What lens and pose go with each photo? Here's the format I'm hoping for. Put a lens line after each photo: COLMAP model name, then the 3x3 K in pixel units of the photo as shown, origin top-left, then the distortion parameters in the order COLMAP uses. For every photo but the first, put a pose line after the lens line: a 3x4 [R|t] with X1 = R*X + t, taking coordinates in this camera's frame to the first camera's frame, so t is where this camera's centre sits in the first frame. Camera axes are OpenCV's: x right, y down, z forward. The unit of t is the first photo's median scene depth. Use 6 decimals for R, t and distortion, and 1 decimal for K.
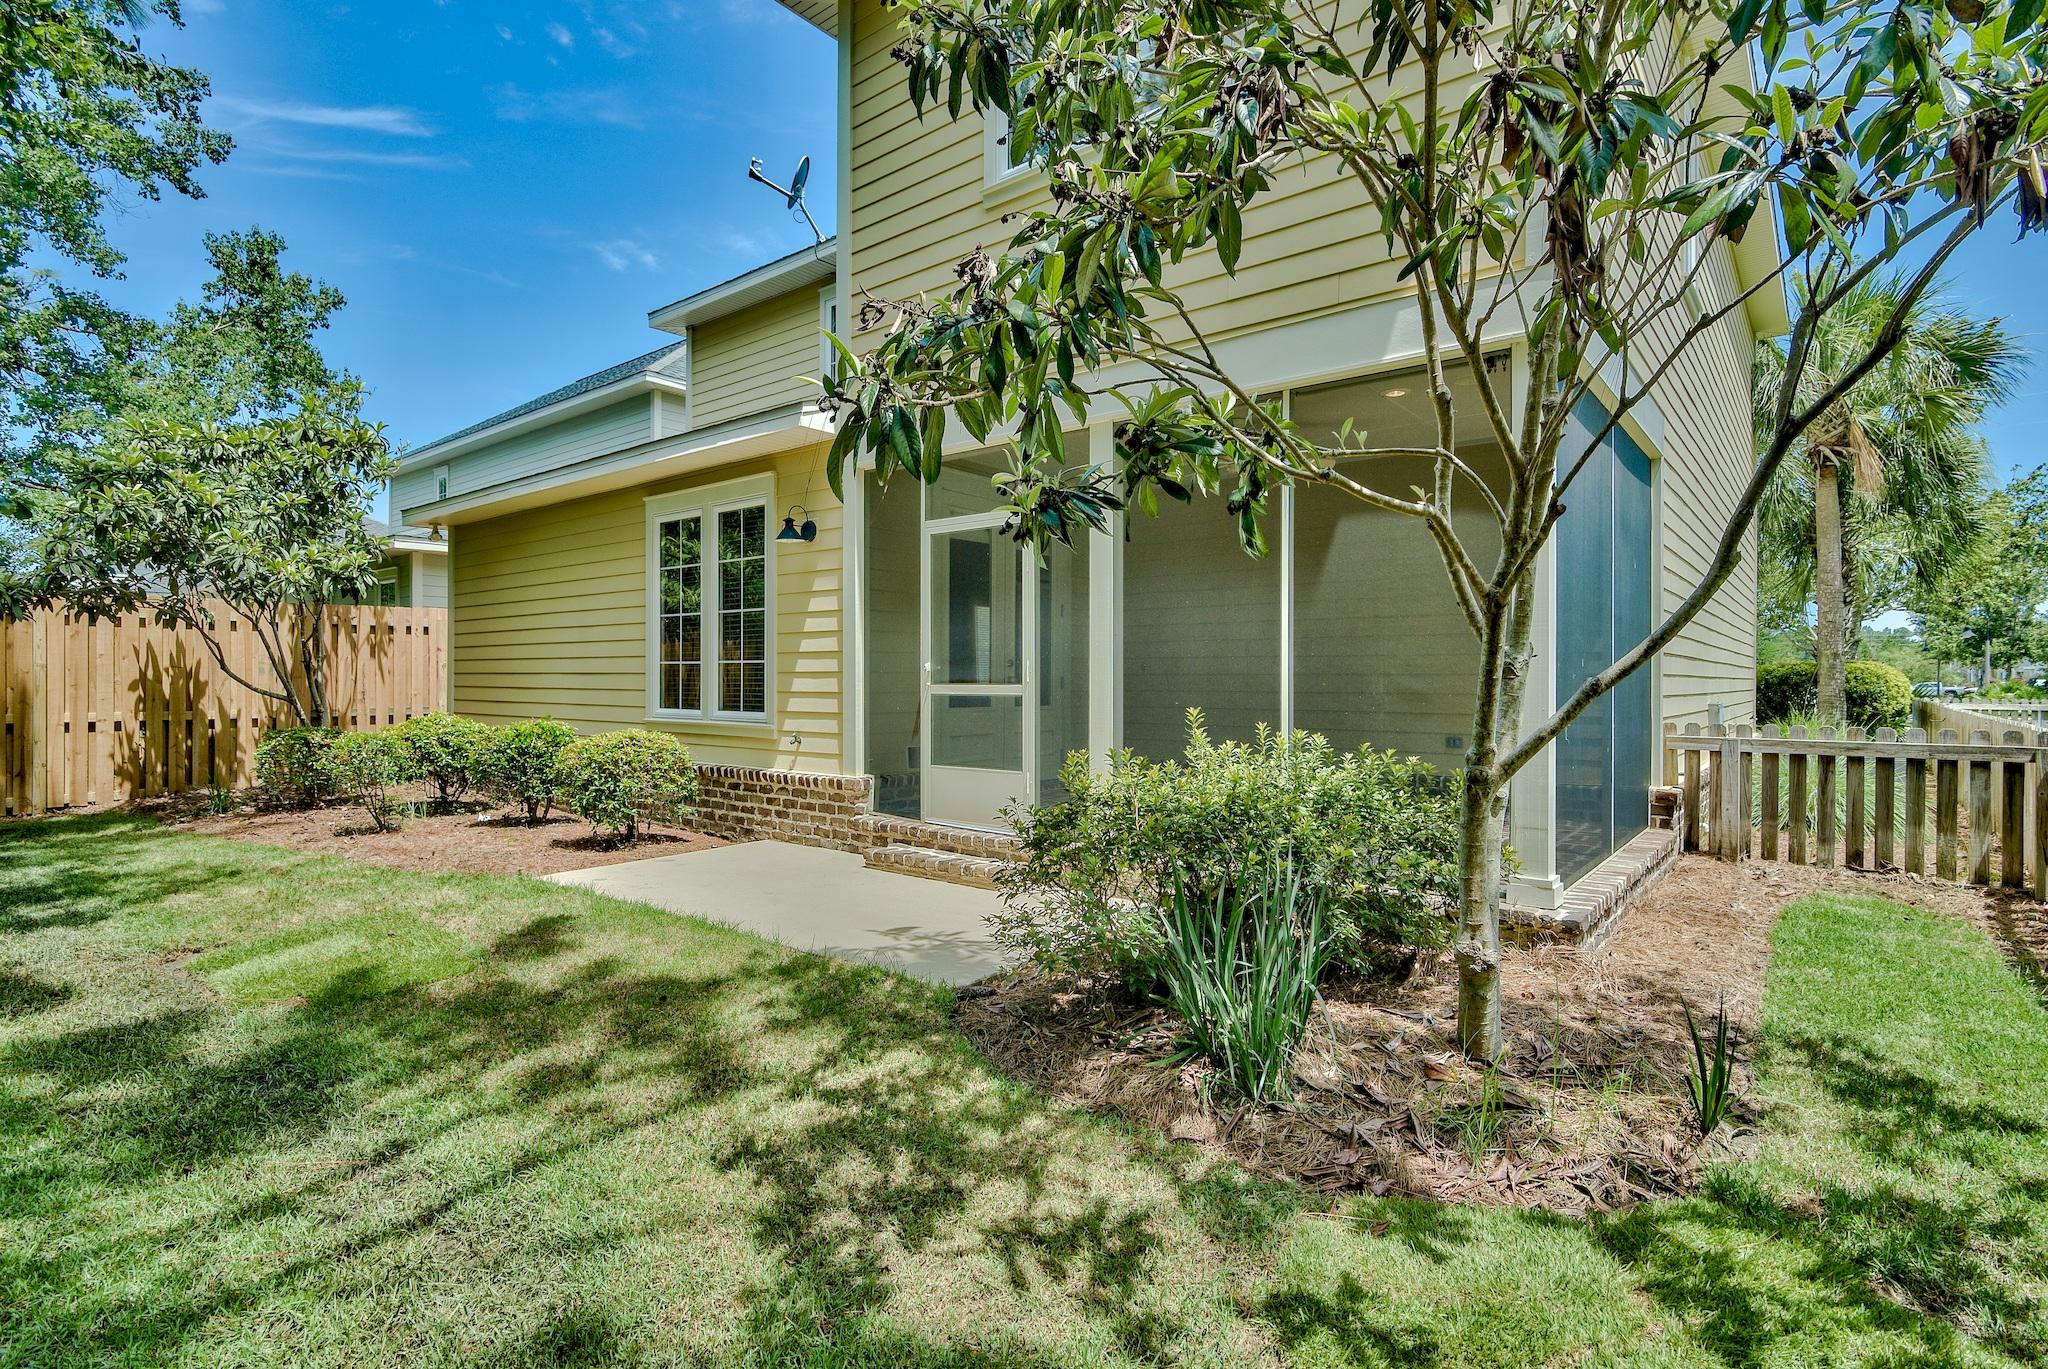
lens RADIAL K [[1010.7, 0, 987.2], [0, 1010.7, 697.1], [0, 0, 1]] dist [-0.000643, 0.000837]
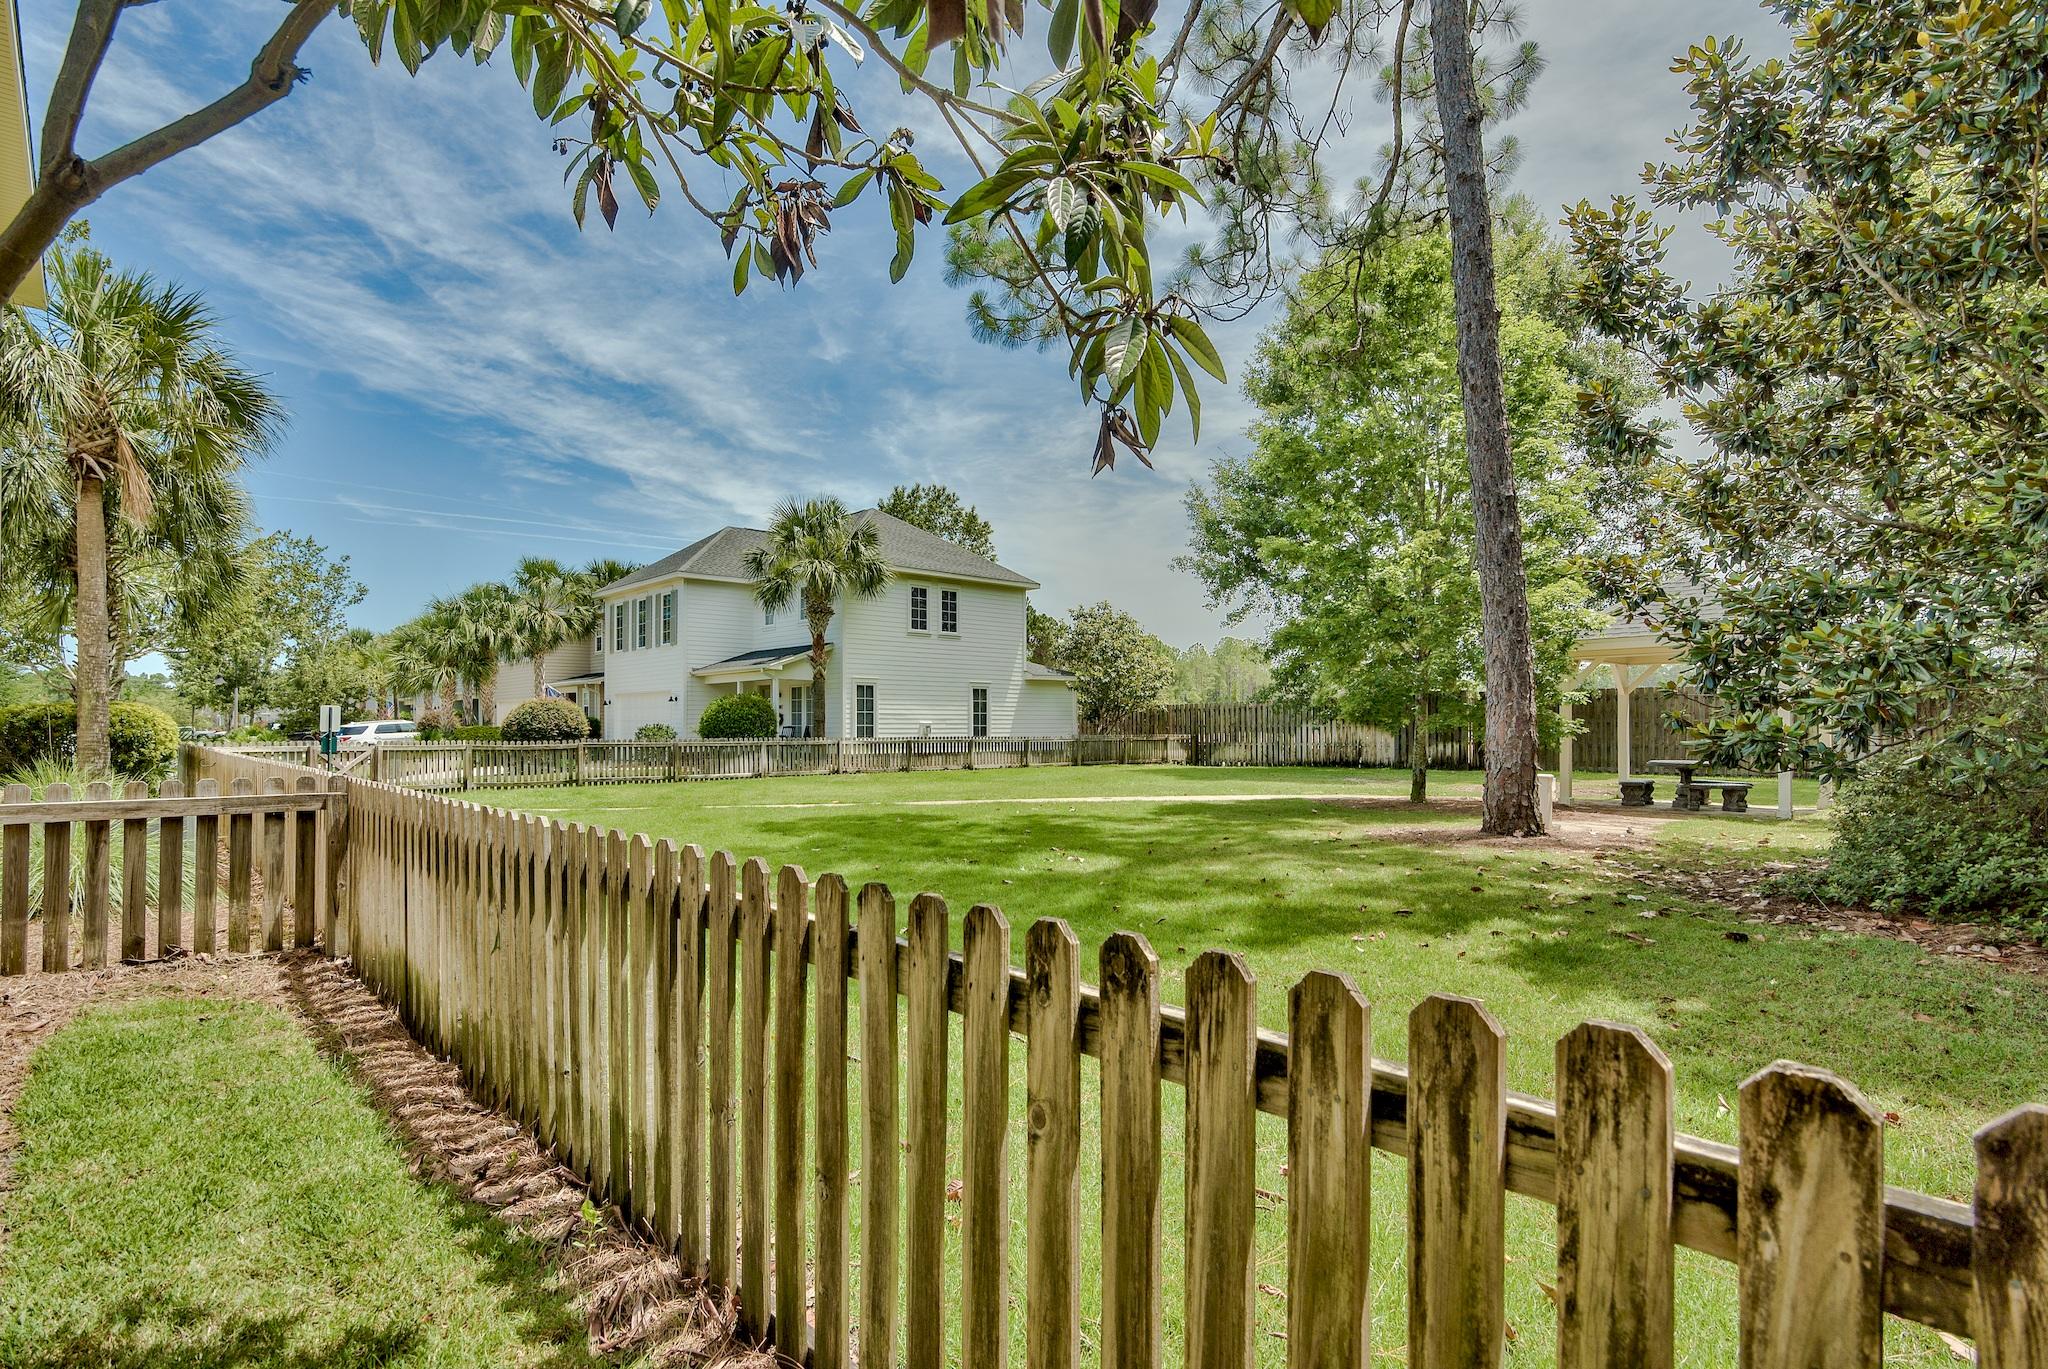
lens RADIAL K [[1010.7, 0, 987.2], [0, 1010.7, 697.1], [0, 0, 1]] dist [-0.000643, 0.000837]
pose [[0.145926, 0.026094, 0.988951, 0.087267], [0.017637, 0.999425, -0.028973, -0.000608], [-0.989138, 0.021670, 0.145382, 0.113272]]
